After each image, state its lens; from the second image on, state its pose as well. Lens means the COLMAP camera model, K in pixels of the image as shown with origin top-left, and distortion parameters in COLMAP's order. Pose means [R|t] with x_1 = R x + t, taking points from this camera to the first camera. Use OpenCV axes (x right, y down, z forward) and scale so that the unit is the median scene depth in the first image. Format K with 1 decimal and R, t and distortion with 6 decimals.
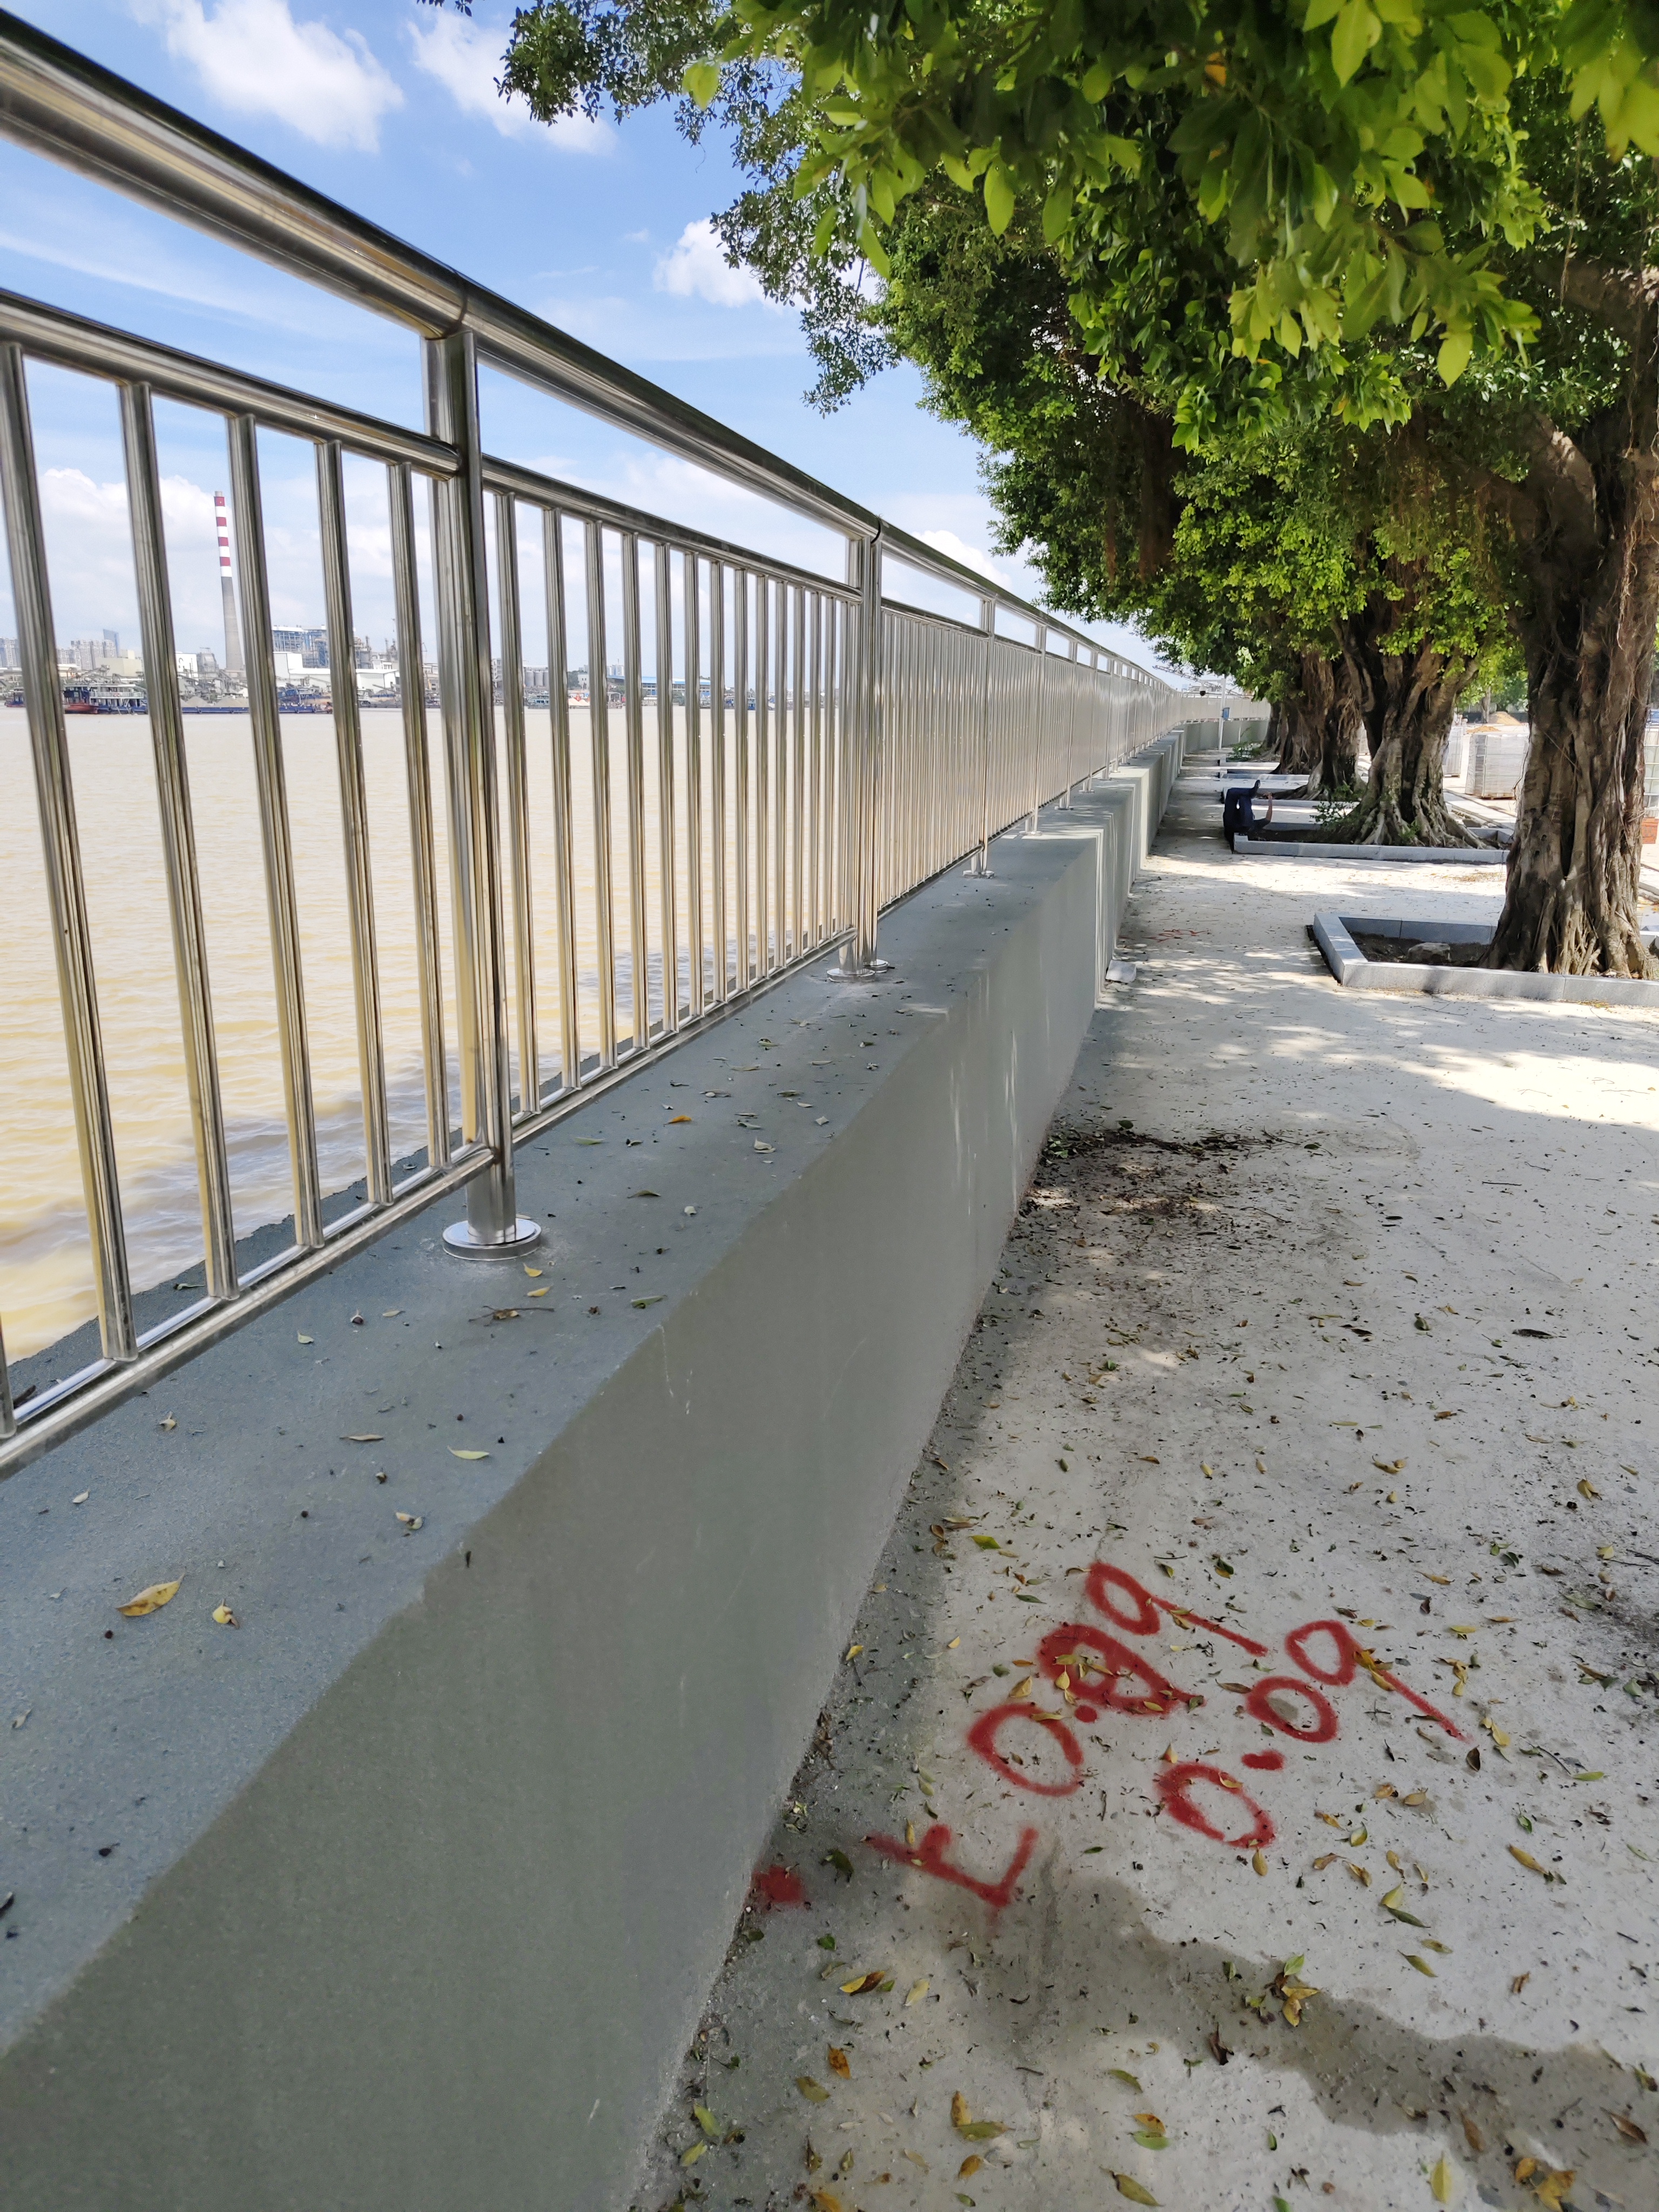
lens RADIAL K [[1533.1, 0, 841.1], [0, 1533.1, 1110.3], [0, 0, 1]] dist [0.064901, -0.077354]
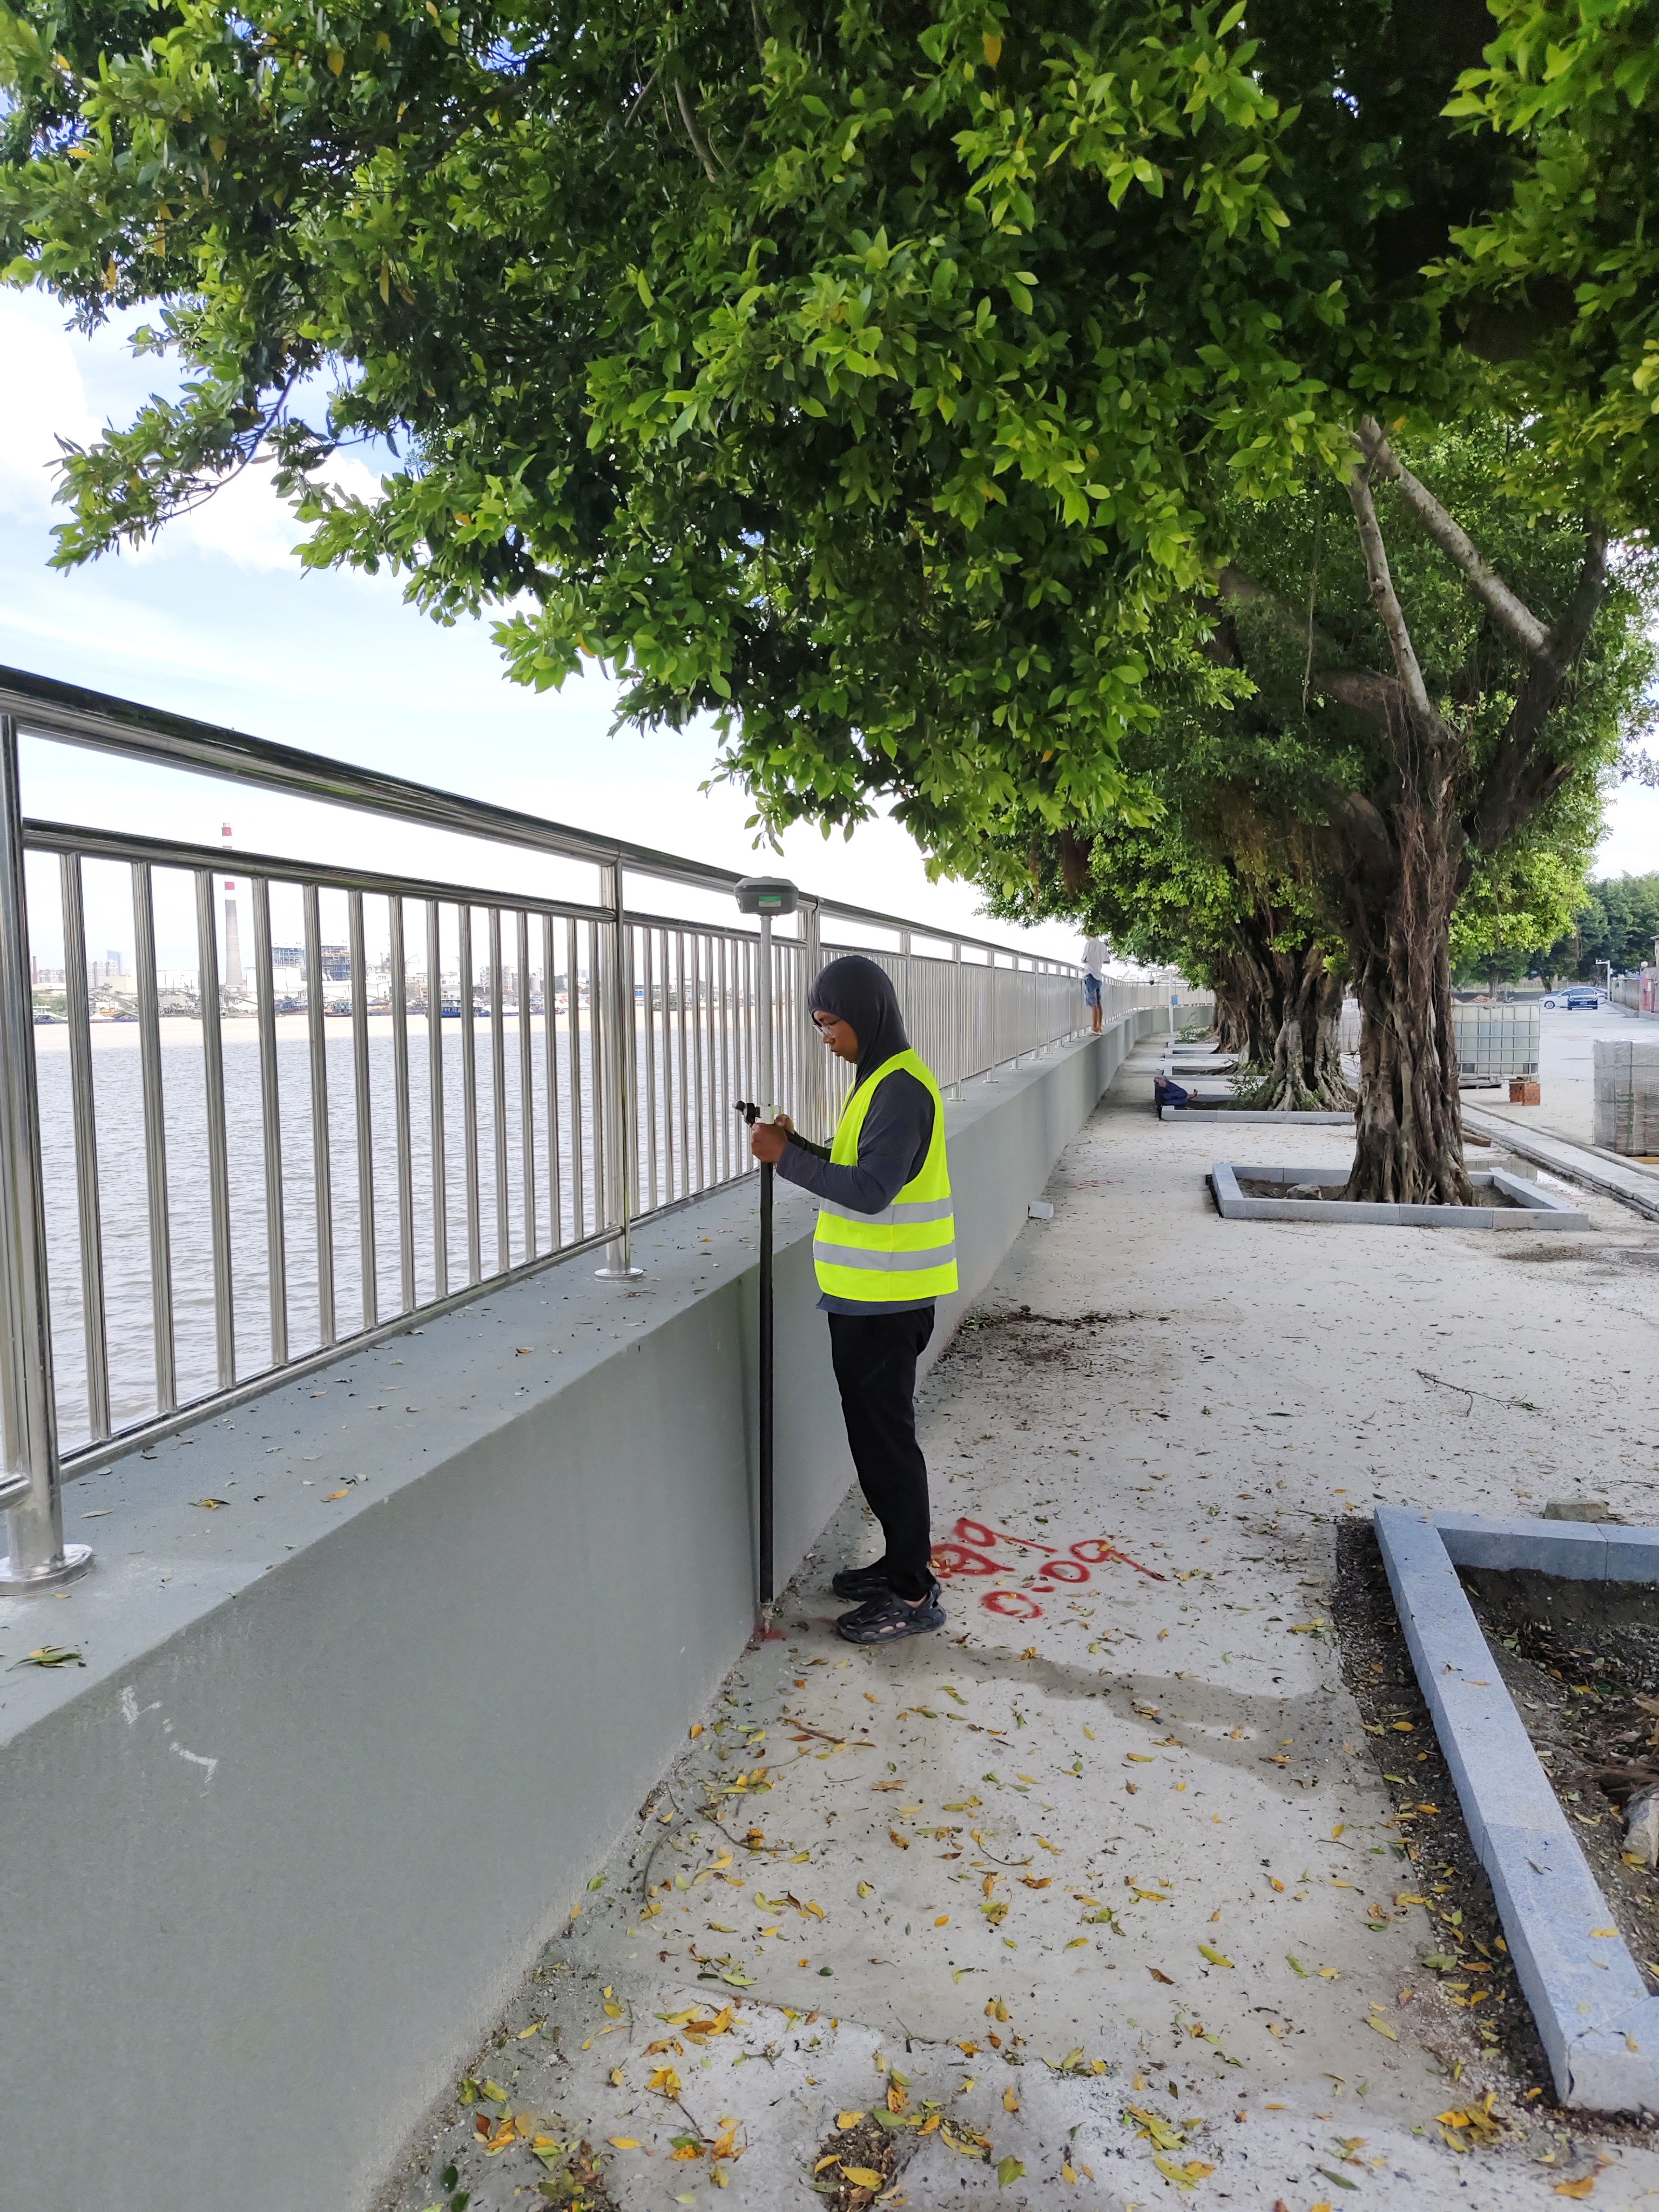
lens RADIAL K [[1533.1, 0, 841.1], [0, 1533.1, 1110.3], [0, 0, 1]] dist [0.064901, -0.077354]
pose [[0.999561, -0.026310, 0.013654, 0.024834], [0.028380, 0.982392, -0.184664, 0.149150], [-0.008555, 0.184970, 0.982707, -0.599720]]
